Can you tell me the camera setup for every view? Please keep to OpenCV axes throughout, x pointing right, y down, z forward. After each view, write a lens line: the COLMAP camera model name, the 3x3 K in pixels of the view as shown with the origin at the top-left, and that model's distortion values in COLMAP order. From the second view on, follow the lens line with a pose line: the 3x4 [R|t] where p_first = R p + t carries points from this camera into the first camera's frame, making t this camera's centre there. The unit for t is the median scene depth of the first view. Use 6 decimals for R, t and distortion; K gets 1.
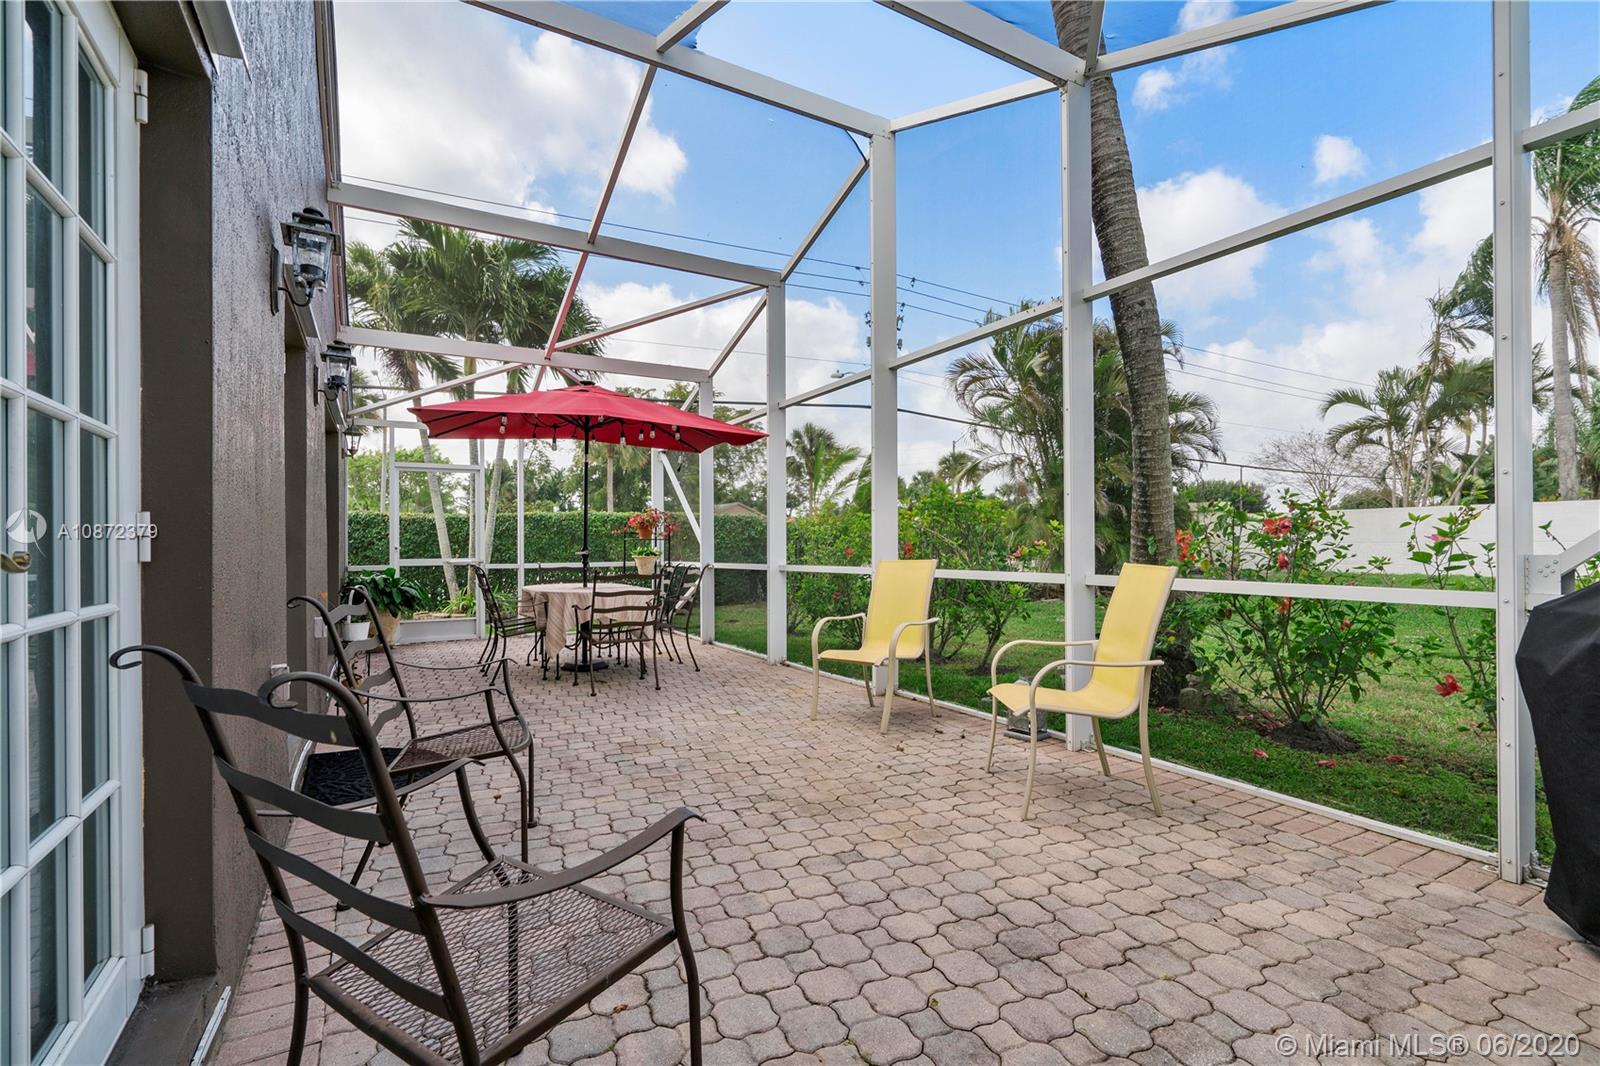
lens RADIAL K [[711.8, 0, 798.4], [0, 711.8, 538.0], [0, 0, 1]] dist [-0.003189, 0.000403]
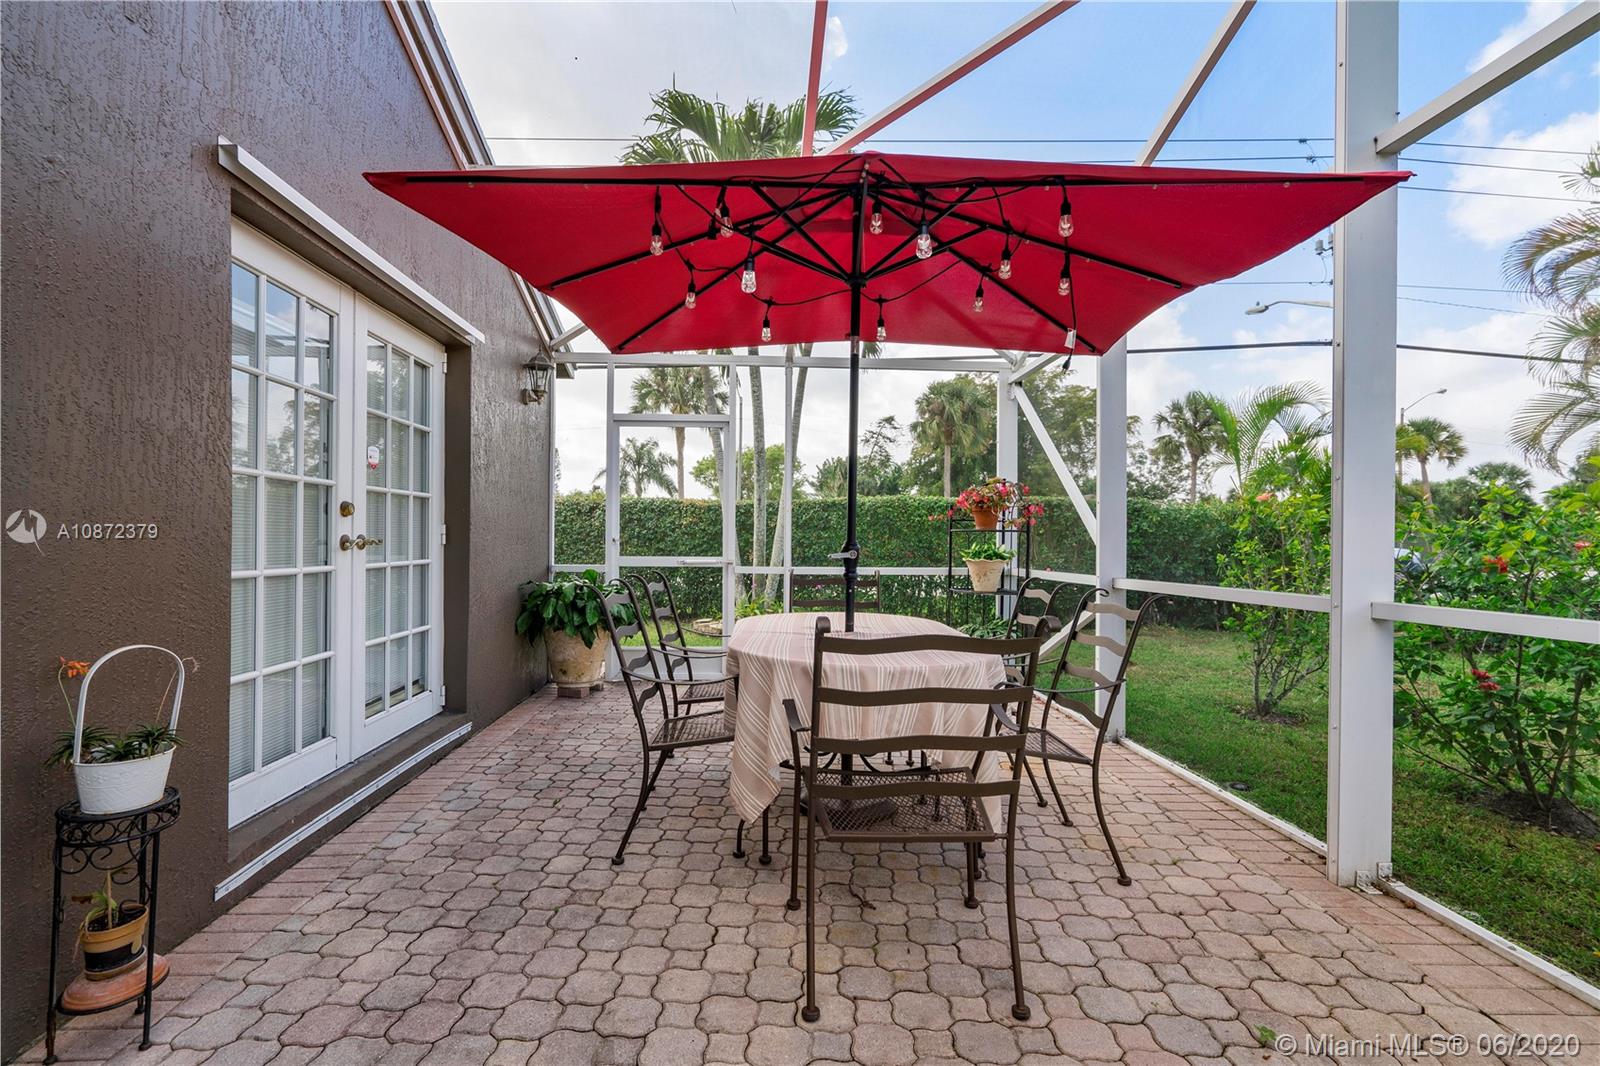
lens RADIAL K [[711.8, 0, 798.4], [0, 711.8, 538.0], [0, 0, 1]] dist [-0.003189, 0.000403]
pose [[0.892151, 0.012443, -0.451566, -0.197639], [-0.009844, 0.999919, 0.008103, 0.010709], [0.451630, -0.002783, 0.892201, 0.918582]]
